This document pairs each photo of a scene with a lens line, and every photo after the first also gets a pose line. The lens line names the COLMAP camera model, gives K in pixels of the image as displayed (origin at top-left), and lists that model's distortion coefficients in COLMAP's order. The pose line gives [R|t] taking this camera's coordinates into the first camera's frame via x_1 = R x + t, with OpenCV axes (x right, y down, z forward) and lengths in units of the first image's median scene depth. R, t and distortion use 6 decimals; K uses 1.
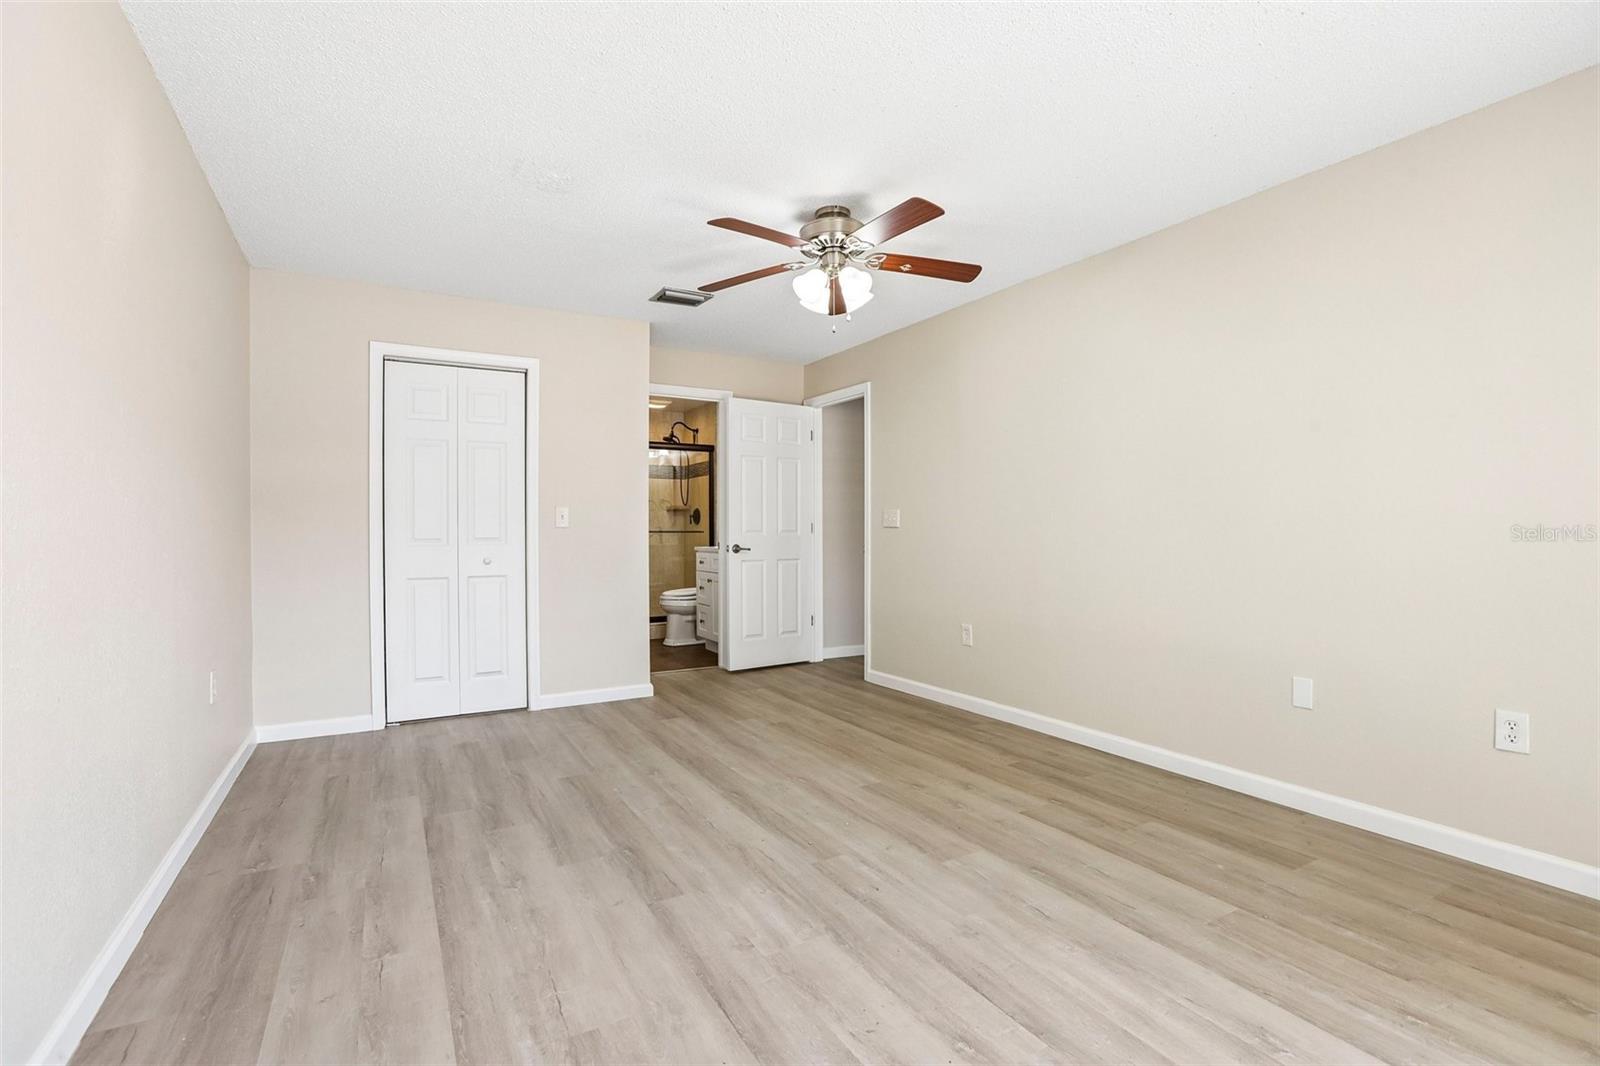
lens RADIAL K [[729.2, 0, 796.7], [0, 729.2, 534.6], [0, 0, 1]] dist [-0.057389, 0.021629]
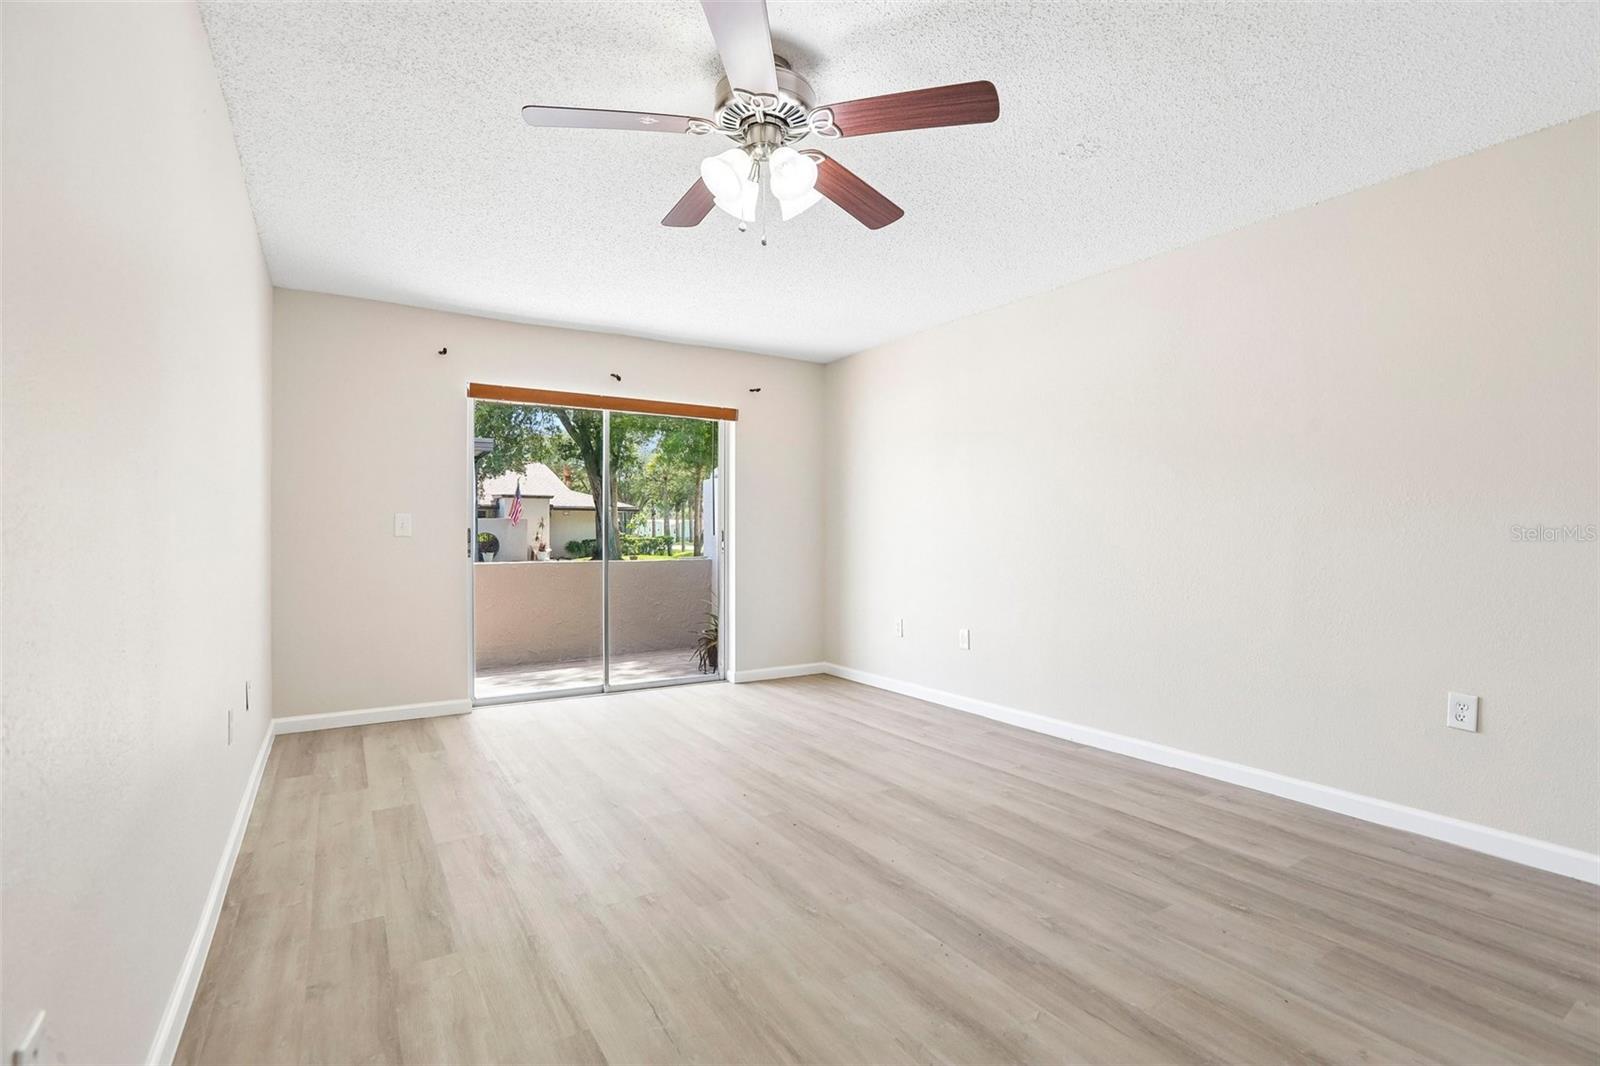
lens RADIAL K [[729.2, 0, 796.7], [0, 729.2, 534.6], [0, 0, 1]] dist [-0.057389, 0.021629]
pose [[-0.998856, 0.001168, -0.047812, 0.063454], [0.000823, 0.999974, 0.007227, -0.016848], [0.047819, 0.007179, -0.998830, 1.984518]]
